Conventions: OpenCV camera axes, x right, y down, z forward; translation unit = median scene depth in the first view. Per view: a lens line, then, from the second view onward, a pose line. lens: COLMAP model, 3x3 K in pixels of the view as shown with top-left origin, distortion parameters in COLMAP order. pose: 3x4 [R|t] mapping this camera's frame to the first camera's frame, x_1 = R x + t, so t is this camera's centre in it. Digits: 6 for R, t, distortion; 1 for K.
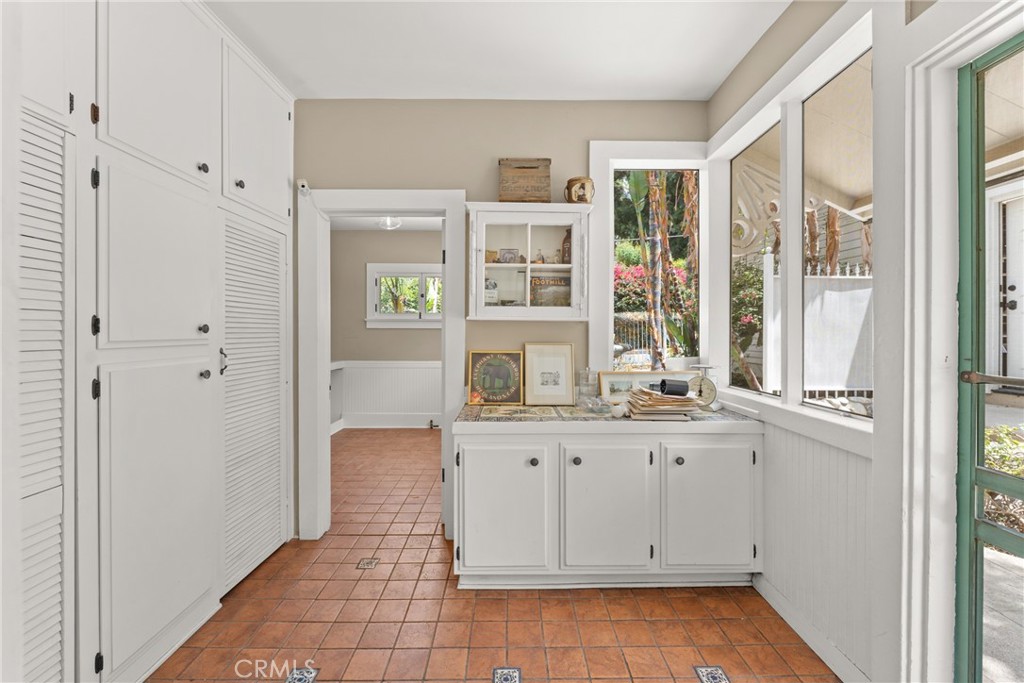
lens RADIAL K [[413.1, 0, 512.0], [0, 413.1, 334.2], [0, 0, 1]] dist [0.000332, 0.000689]
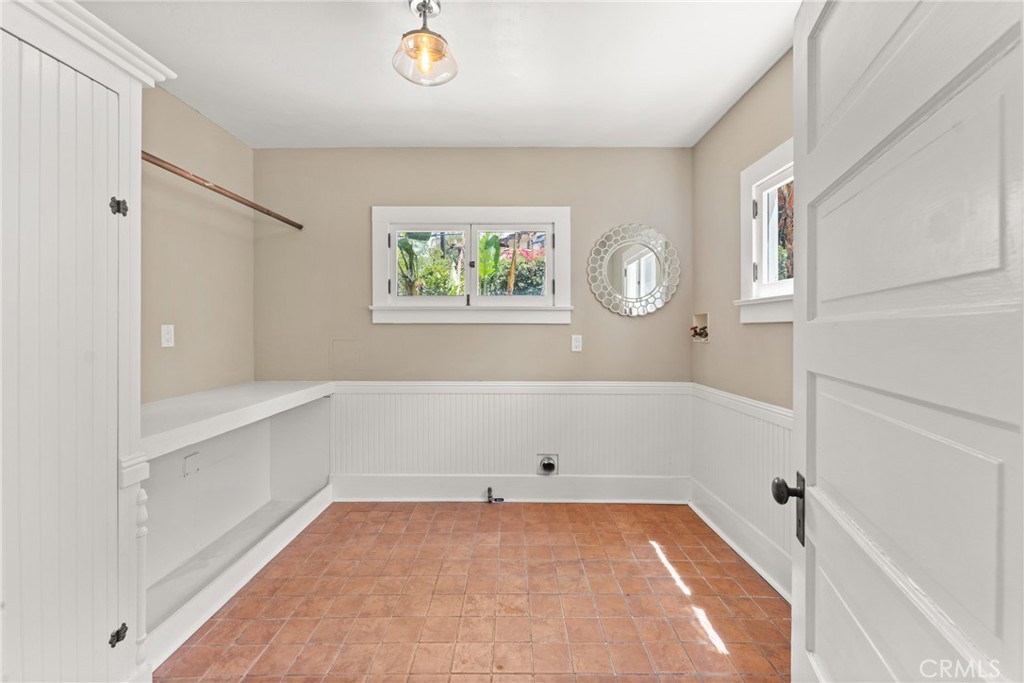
lens RADIAL K [[413.1, 0, 513.1], [0, 413.1, 332.6], [0, 0, 1]] dist [0.000332, 0.000689]
pose [[0.999953, -0.003293, -0.009130, -0.157605], [0.003371, 0.999958, 0.008549, -0.005761], [0.009101, -0.008579, 0.999922, 0.443914]]
